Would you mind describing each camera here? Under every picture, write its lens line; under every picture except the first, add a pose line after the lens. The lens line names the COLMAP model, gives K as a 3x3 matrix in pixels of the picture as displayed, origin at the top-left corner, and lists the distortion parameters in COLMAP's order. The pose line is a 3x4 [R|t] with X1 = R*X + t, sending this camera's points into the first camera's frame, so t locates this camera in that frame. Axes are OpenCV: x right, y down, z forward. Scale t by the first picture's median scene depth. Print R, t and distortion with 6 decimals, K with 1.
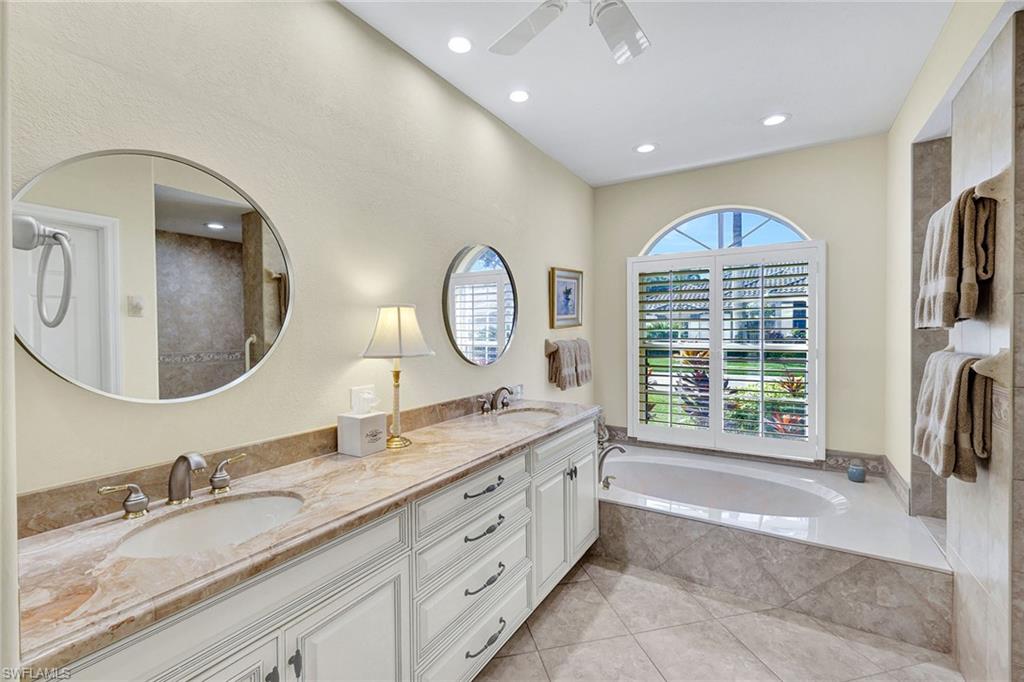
lens RADIAL K [[443.1, 0, 511.5], [0, 443.1, 335.7], [0, 0, 1]] dist [0.001170, -0.000041]
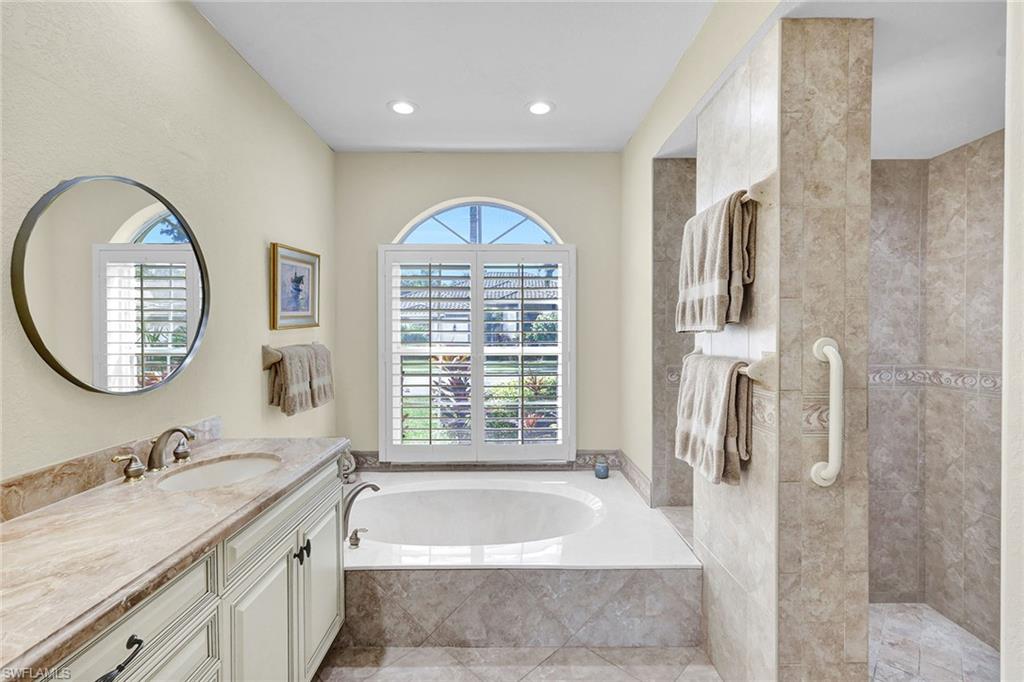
lens RADIAL K [[443.1, 0, 511.5], [0, 443.1, 335.7], [0, 0, 1]] dist [0.001170, -0.000041]
pose [[0.843899, 0.000130, 0.536502, 0.046149], [0.002649, 0.999987, -0.004409, -0.003359], [-0.536496, 0.005142, 0.843887, 0.282060]]
